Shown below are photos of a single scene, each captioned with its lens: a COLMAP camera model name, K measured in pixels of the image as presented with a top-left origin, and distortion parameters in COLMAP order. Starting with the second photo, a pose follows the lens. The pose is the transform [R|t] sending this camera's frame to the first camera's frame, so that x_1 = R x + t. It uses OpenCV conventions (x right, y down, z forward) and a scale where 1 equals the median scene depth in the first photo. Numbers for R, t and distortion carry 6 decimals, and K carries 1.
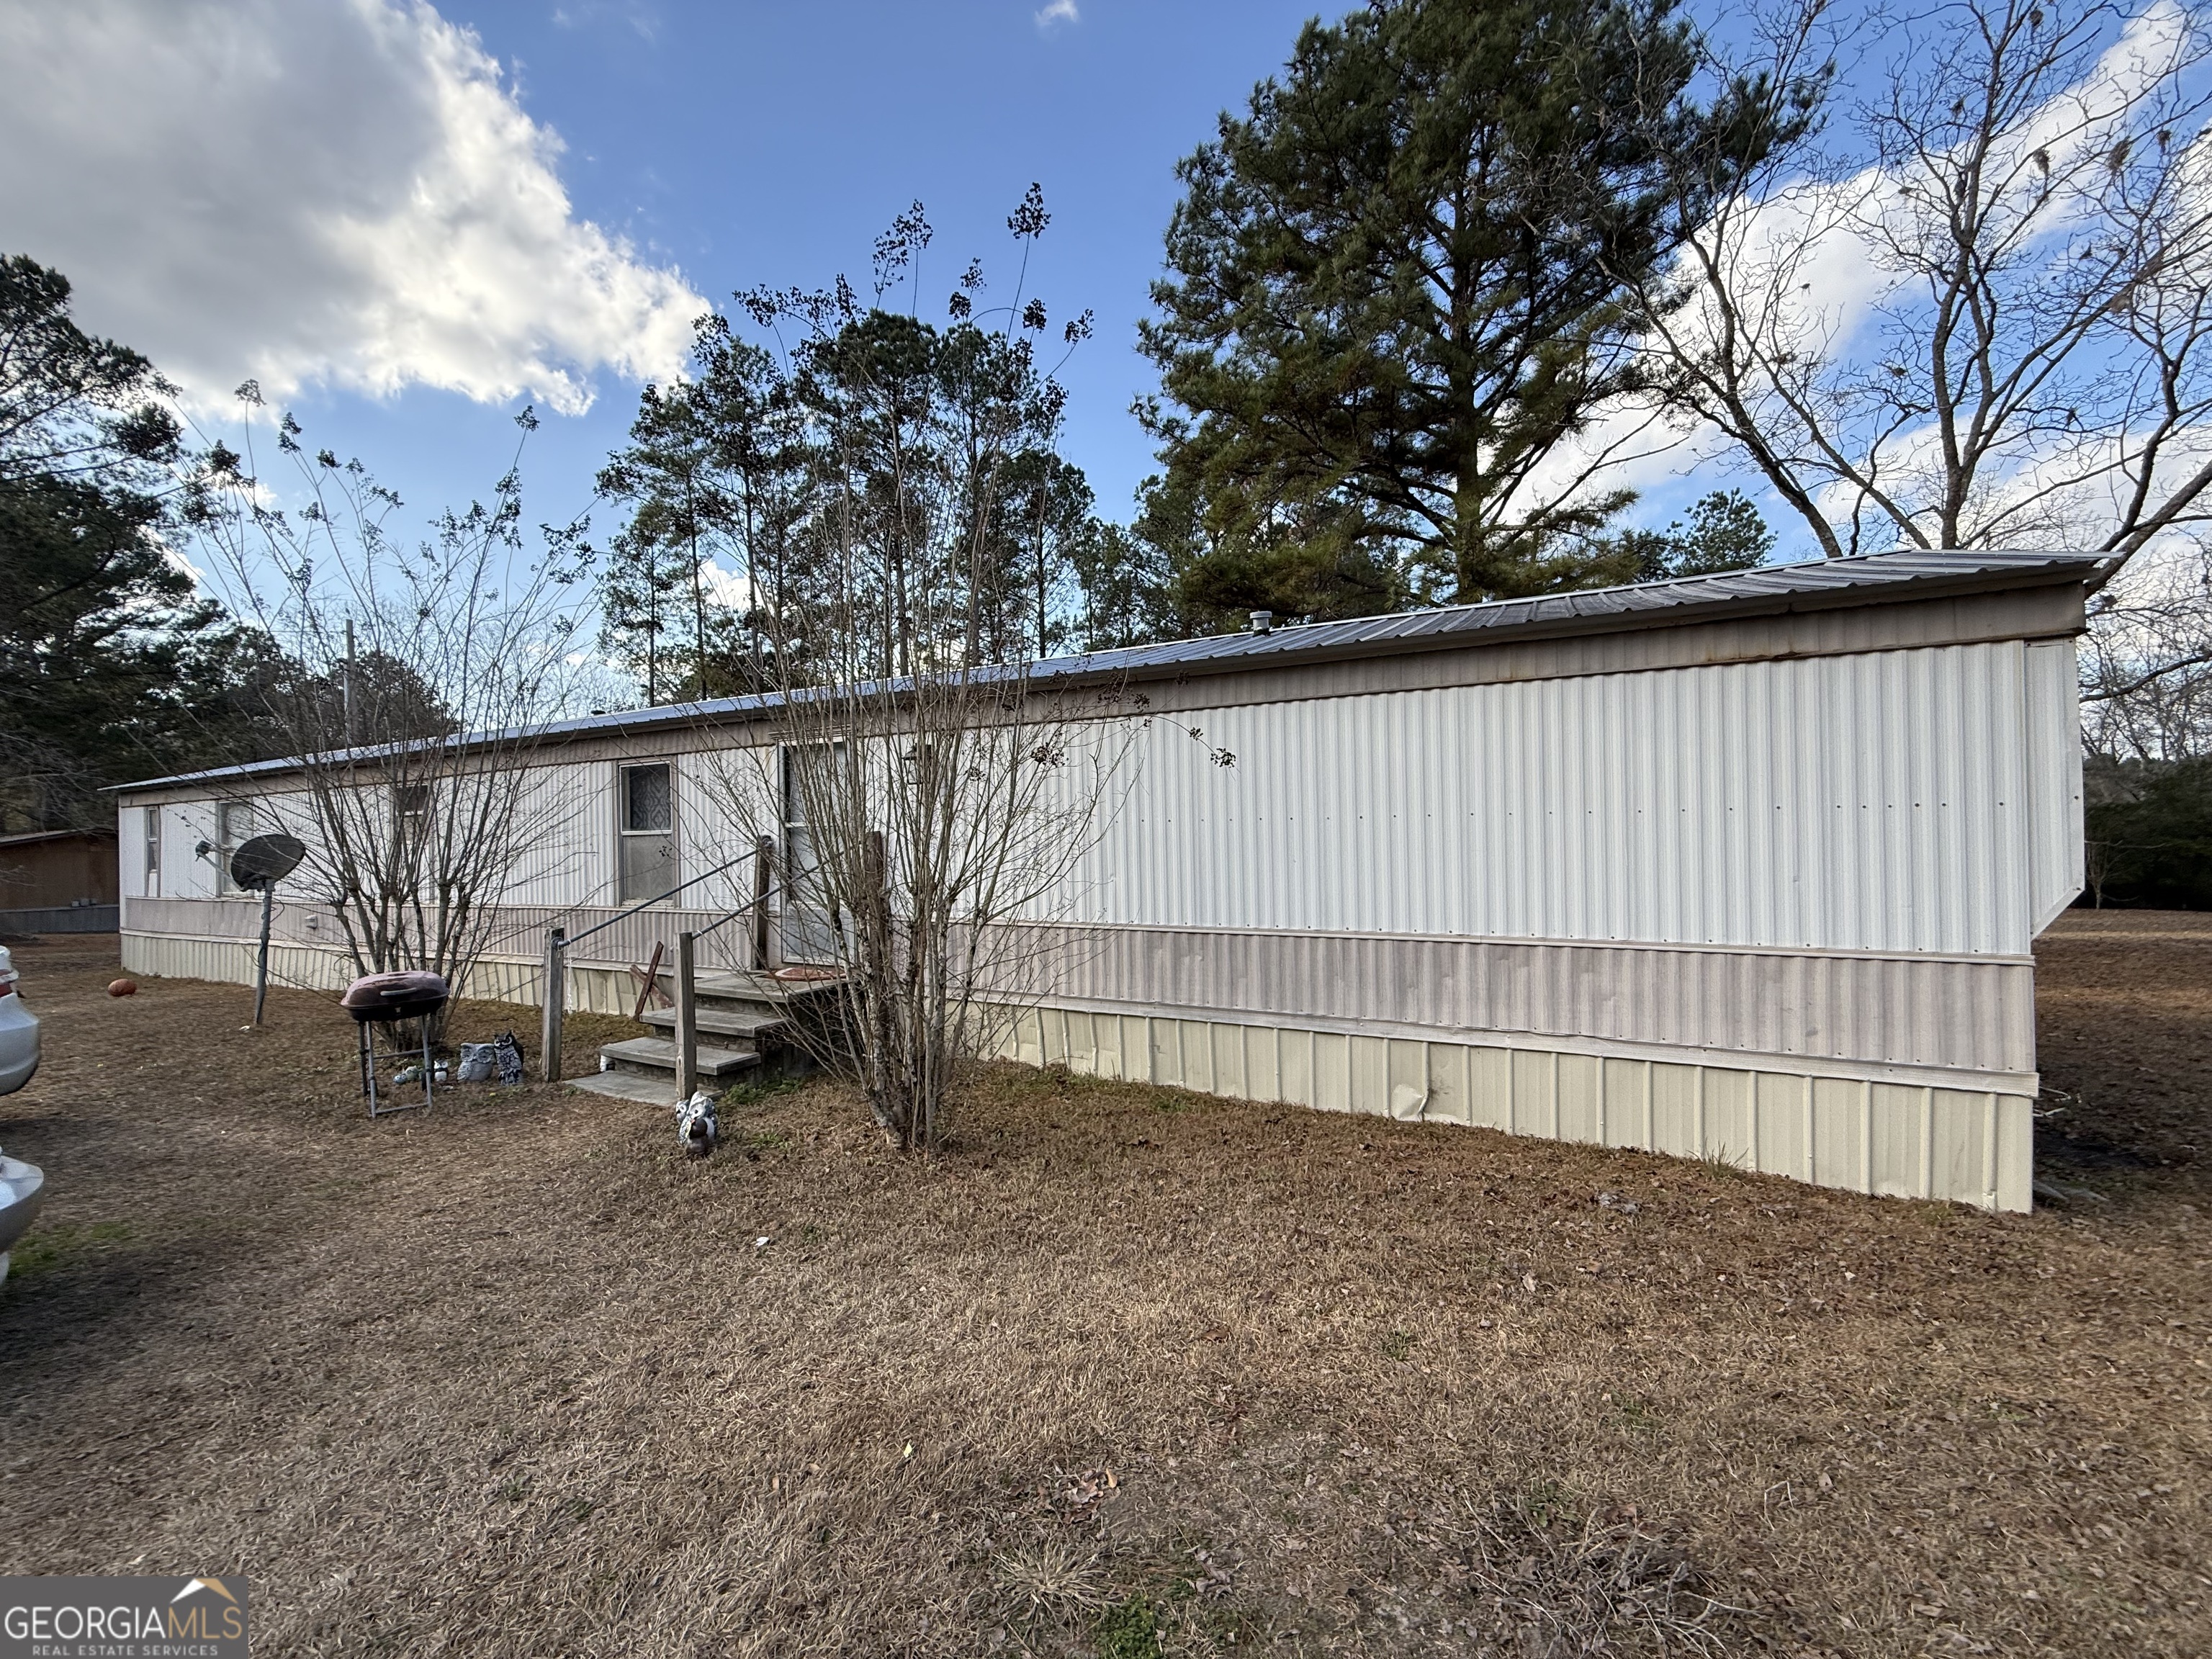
lens RADIAL K [[889.1, 0, 1107.7], [0, 889.1, 844.0], [0, 0, 1]] dist [-0.001663, -0.000757]
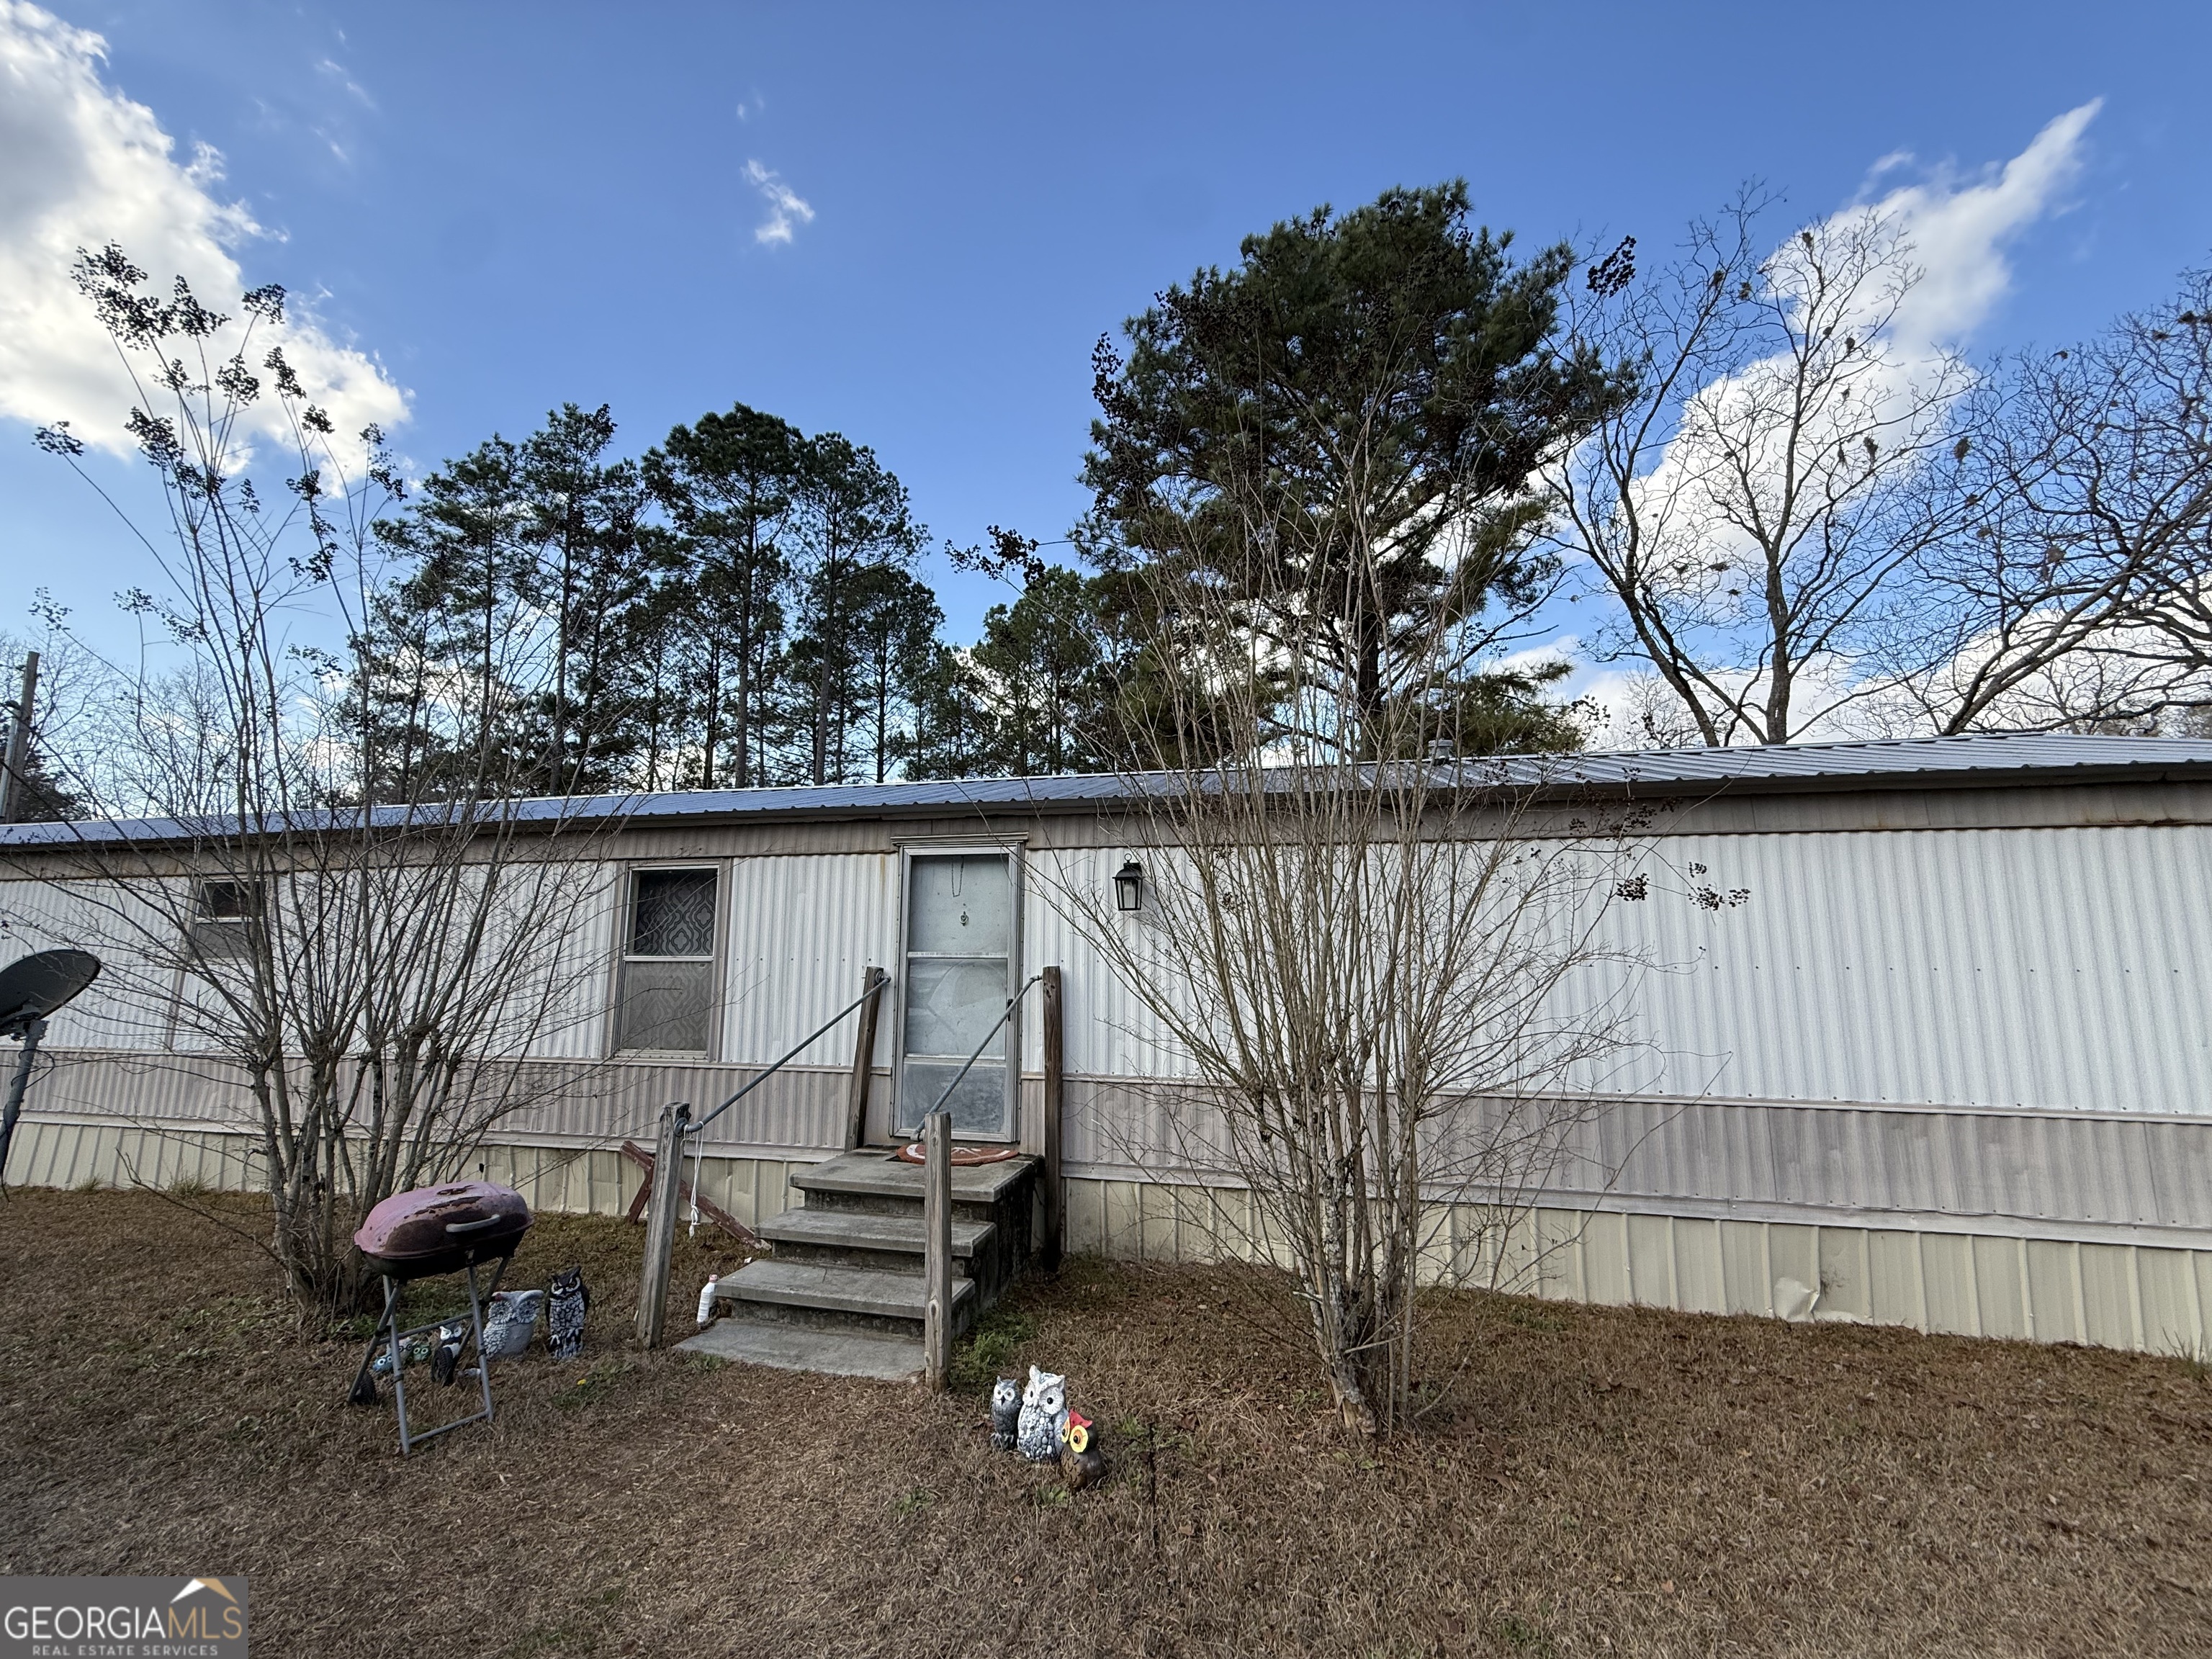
lens RADIAL K [[889.2, 0, 1099.9], [0, 889.2, 841.5], [0, 0, 1]] dist [-0.000021, -0.000190]
pose [[0.967301, 0.055403, 0.247505, -0.546970], [-0.019504, 0.989209, -0.145206, -0.013261], [-0.252880, 0.135631, 0.957944, 0.266651]]
